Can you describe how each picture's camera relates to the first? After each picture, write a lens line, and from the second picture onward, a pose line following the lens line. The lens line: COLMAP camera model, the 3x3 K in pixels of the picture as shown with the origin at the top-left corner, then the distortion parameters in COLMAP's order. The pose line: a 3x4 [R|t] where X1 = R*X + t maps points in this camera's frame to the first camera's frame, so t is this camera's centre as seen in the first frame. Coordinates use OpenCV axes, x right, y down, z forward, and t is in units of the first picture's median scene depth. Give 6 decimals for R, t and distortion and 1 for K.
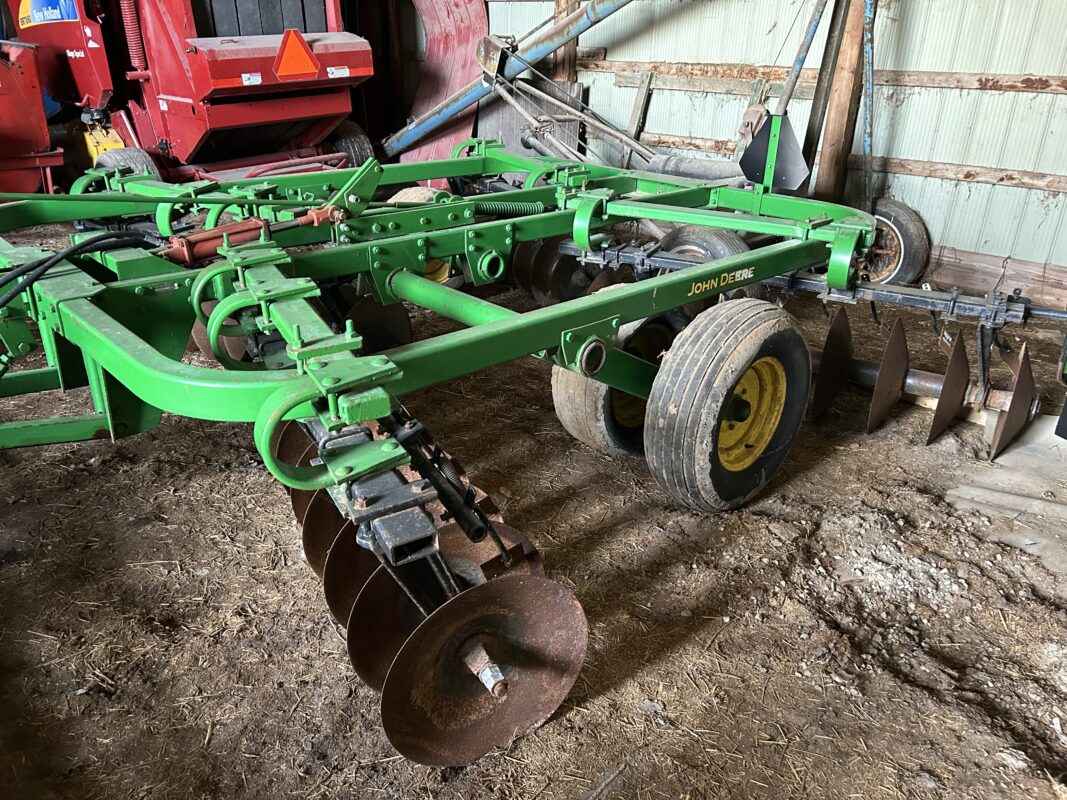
lens RADIAL K [[807.6, 0, 533.5], [0, 807.6, 400.0], [0, 0, 1]] dist [0.028171, -0.007447]
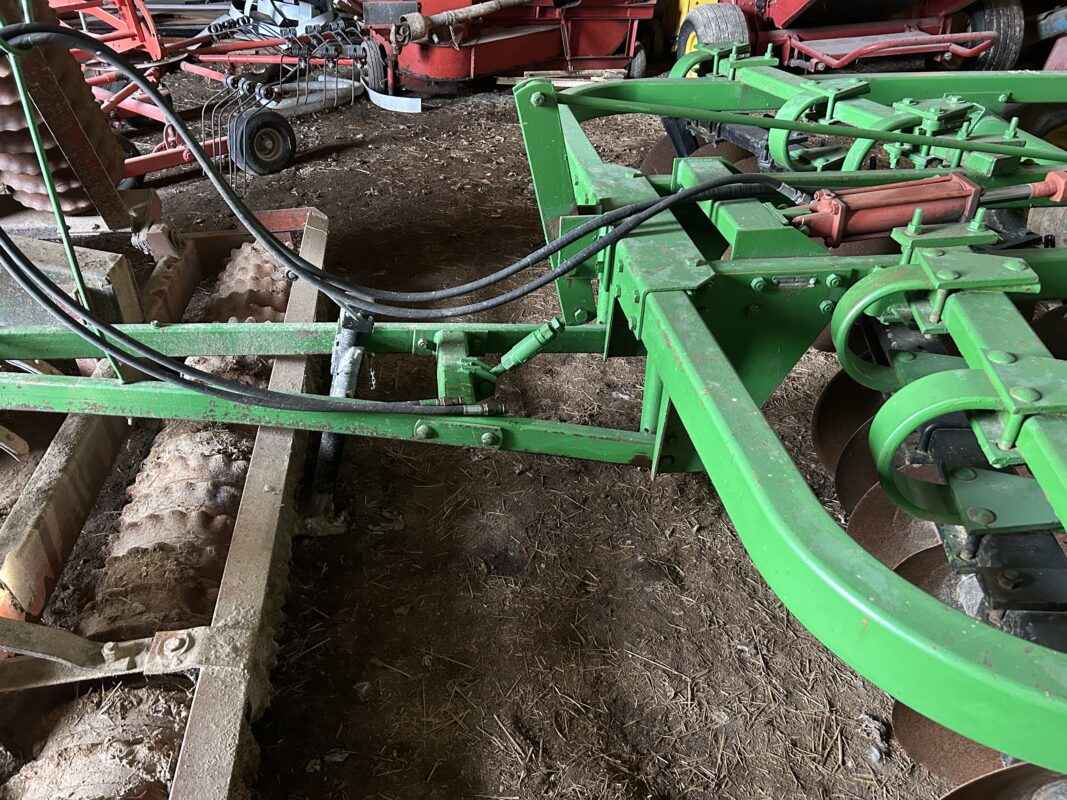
lens RADIAL K [[807.6, 0, 533.5], [0, 807.6, 400.0], [0, 0, 1]] dist [0.028171, -0.007447]
pose [[0.814352, 0.318297, -0.485302, -0.254770], [-0.238709, 0.945884, 0.219821, -0.125994], [0.529008, -0.063166, 0.846263, 0.324615]]
